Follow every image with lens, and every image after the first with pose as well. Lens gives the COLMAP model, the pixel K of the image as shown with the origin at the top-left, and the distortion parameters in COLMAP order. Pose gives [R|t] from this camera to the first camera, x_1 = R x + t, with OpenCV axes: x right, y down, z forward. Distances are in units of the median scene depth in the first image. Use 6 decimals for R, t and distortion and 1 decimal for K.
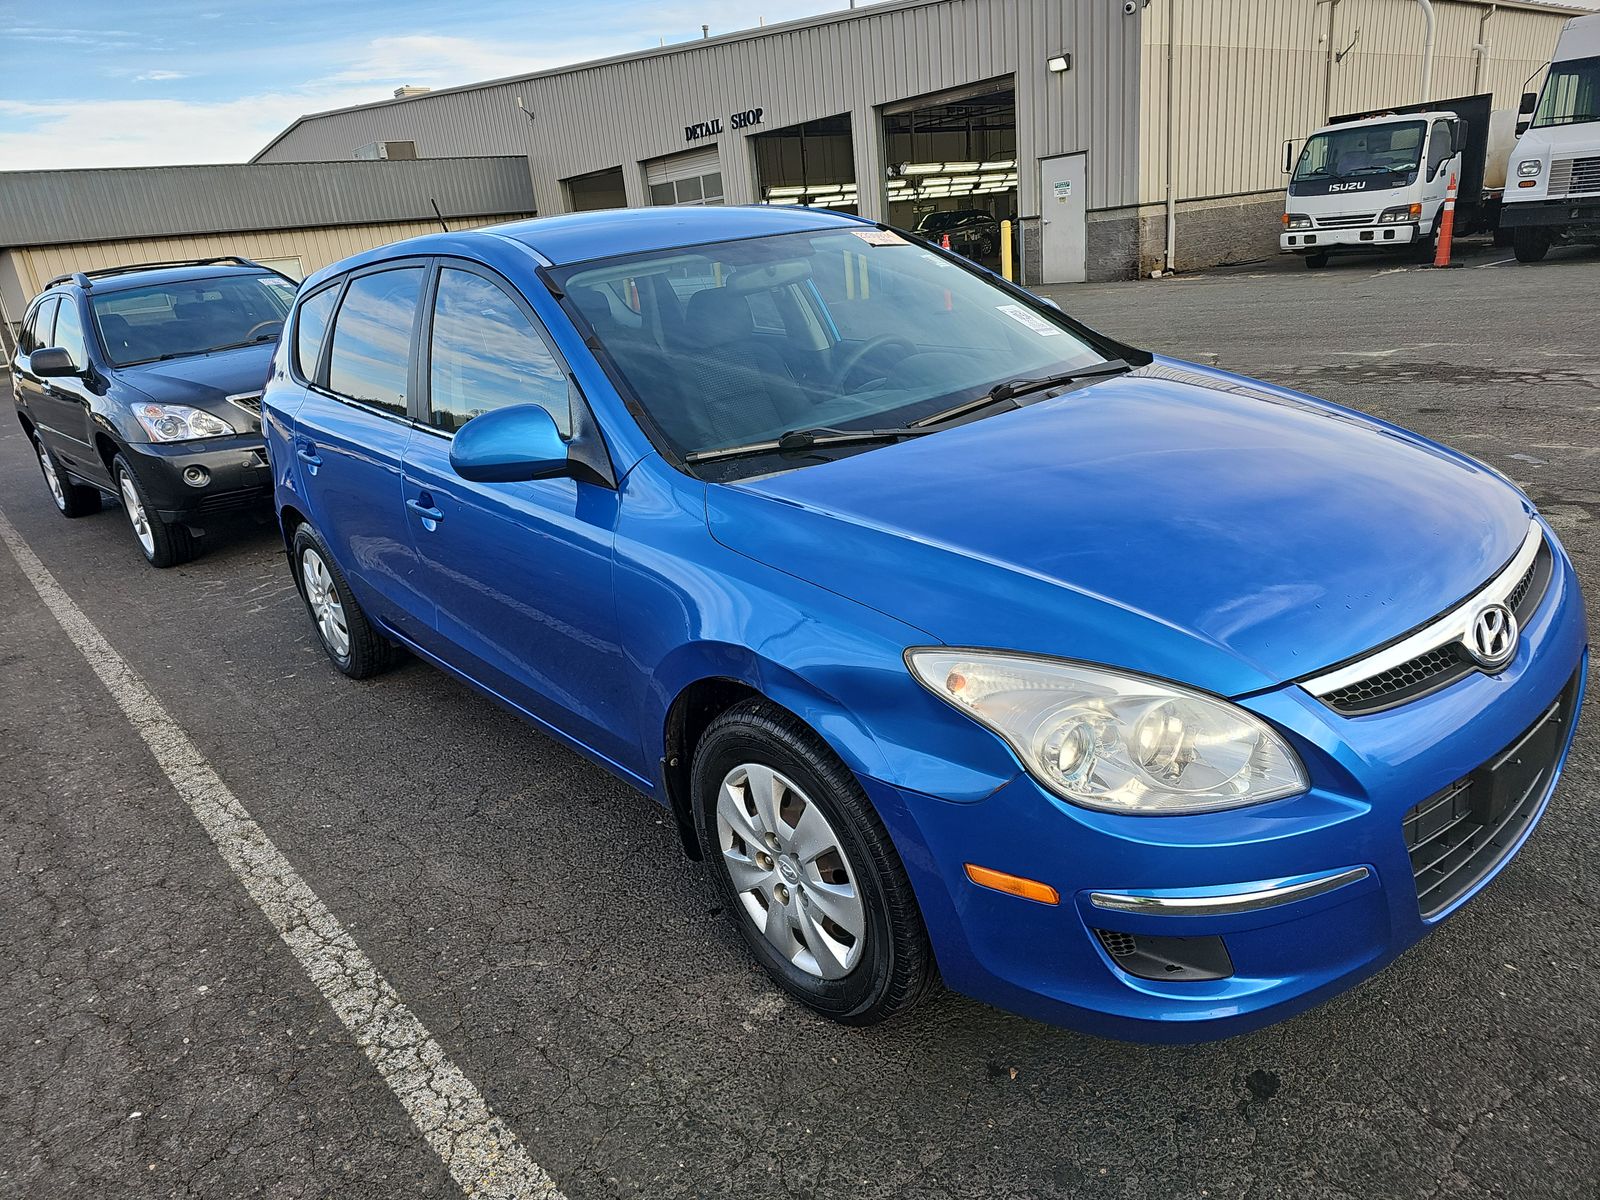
lens RADIAL K [[1087.3, 0, 800.0], [0, 1087.3, 600.0], [0, 0, 1]] dist [0.042614, -0.034668]
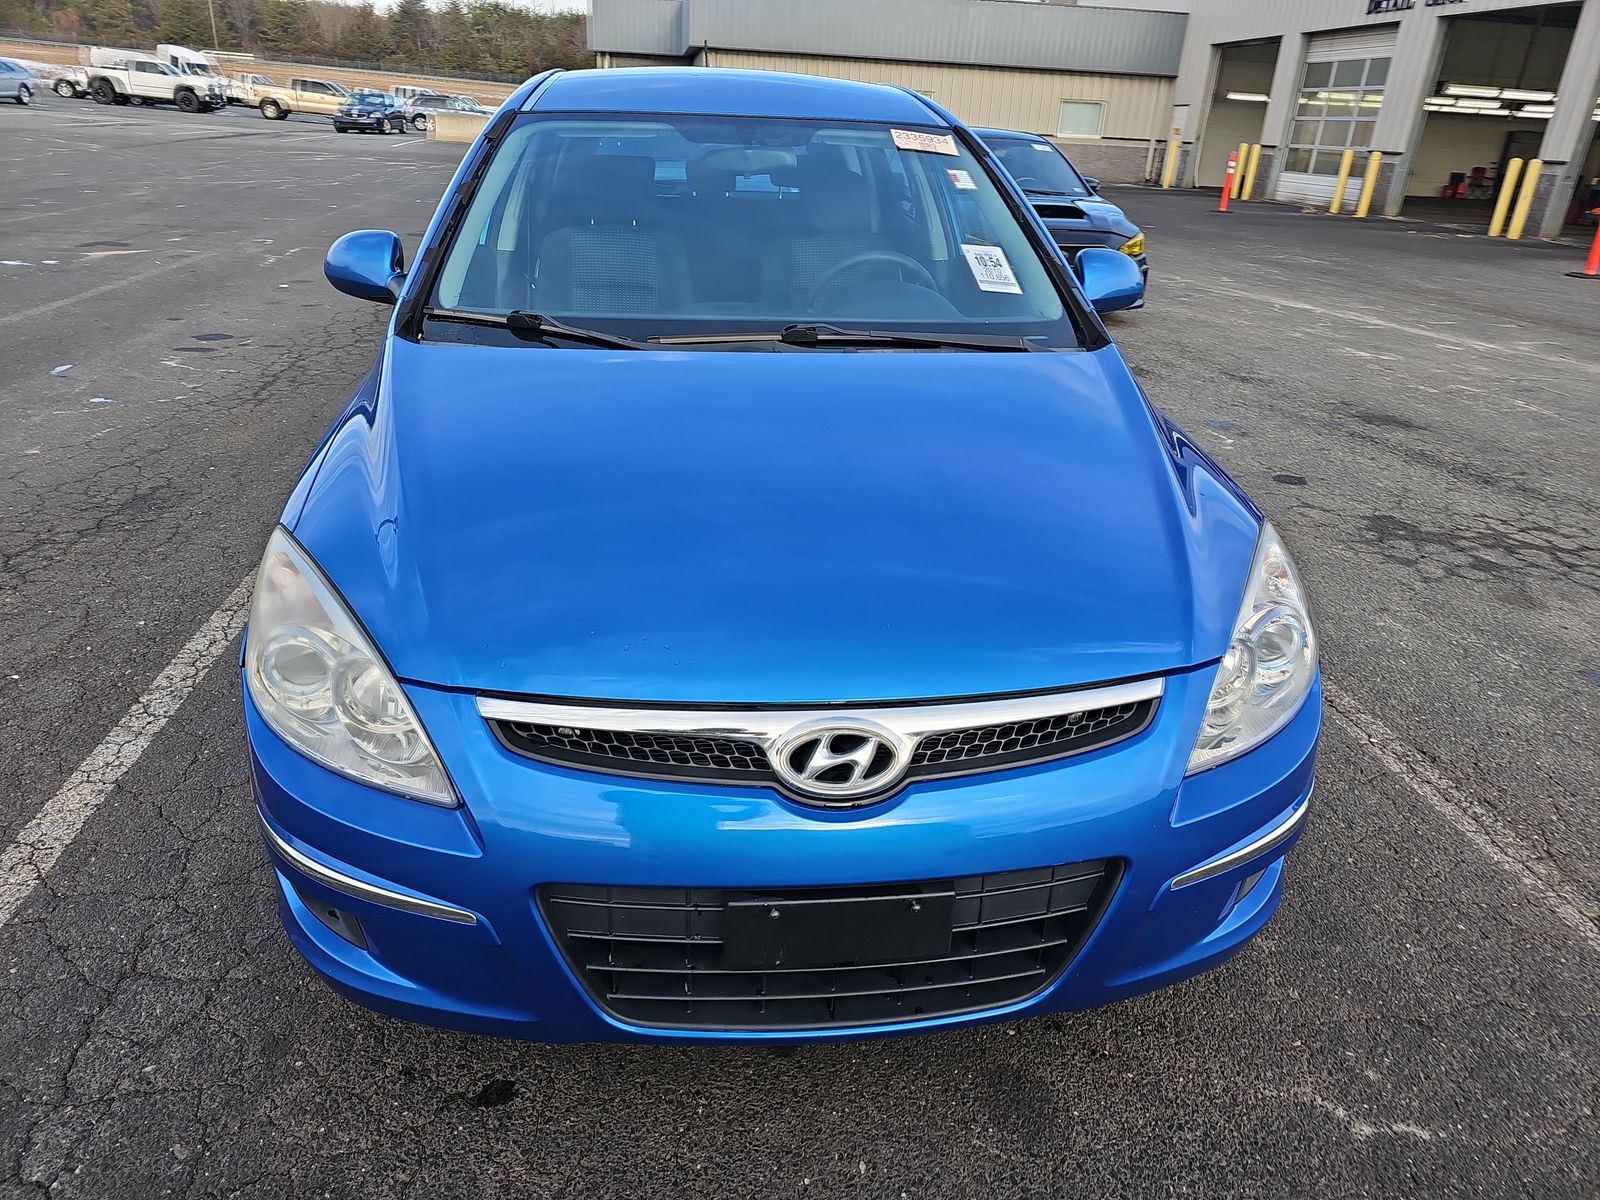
lens RADIAL K [[1087.3, 0, 800.0], [0, 1087.3, 600.0], [0, 0, 1]] dist [0.042614, -0.034668]
pose [[0.815972, 0.356737, -0.454894, 0.591605], [-0.303964, 0.934091, 0.187294, -0.136906], [0.491727, -0.014556, 0.870628, 0.203402]]
